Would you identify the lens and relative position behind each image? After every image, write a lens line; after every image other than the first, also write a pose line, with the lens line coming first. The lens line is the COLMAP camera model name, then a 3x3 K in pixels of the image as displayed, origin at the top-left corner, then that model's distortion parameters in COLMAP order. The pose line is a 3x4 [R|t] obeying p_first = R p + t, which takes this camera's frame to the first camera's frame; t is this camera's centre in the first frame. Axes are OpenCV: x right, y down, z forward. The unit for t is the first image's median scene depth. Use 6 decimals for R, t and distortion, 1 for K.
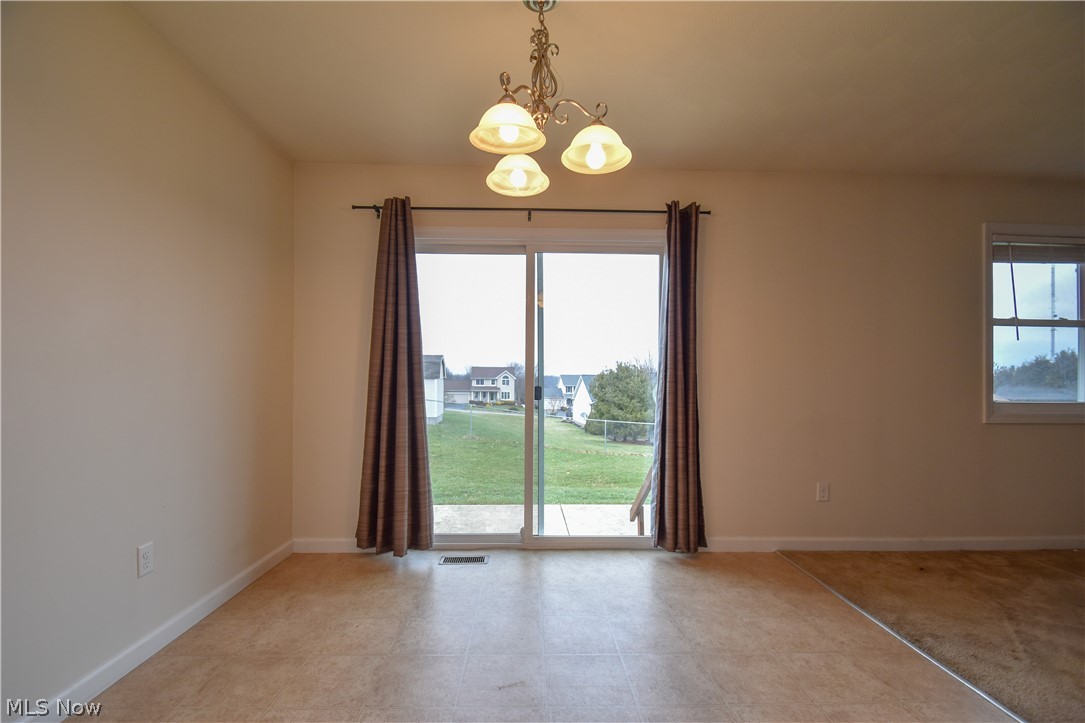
lens RADIAL K [[485.5, 0, 539.5], [0, 485.5, 384.7], [0, 0, 1]] dist [0.009939, -0.014631]
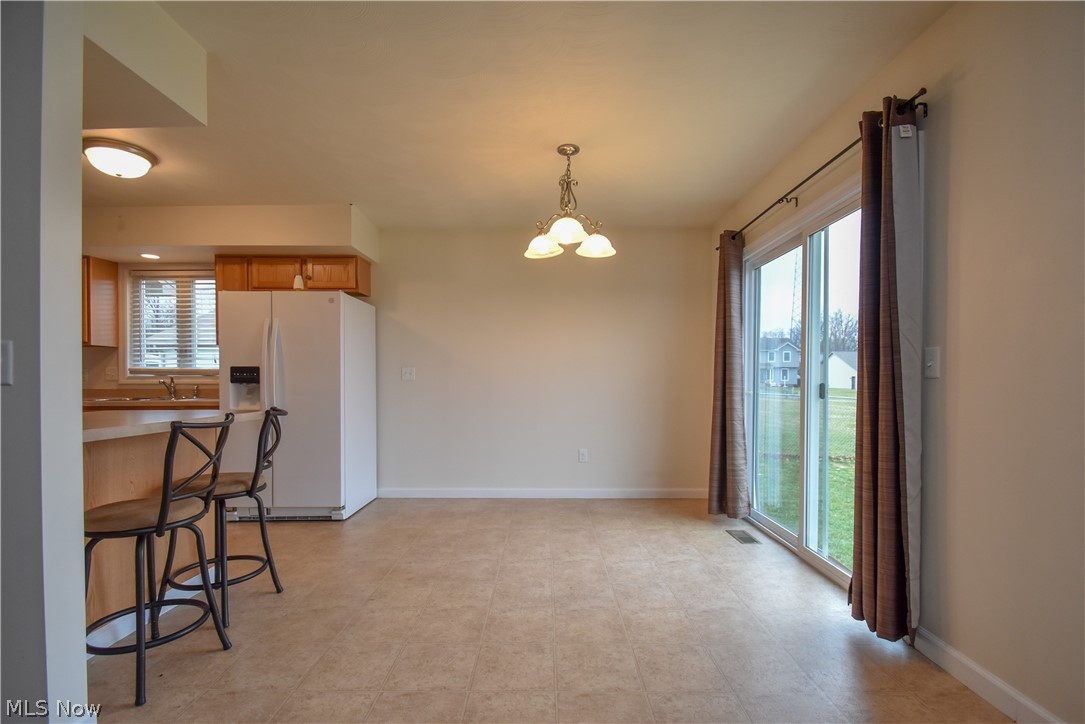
lens RADIAL K [[485.5, 0, 539.5], [0, 485.5, 385.2], [0, 0, 1]] dist [0.009939, -0.014631]
pose [[-0.037347, 0.003541, -0.999296, 0.985685], [-0.005680, 0.999977, 0.003756, 0.006451], [0.999286, 0.005816, -0.037326, 0.558227]]
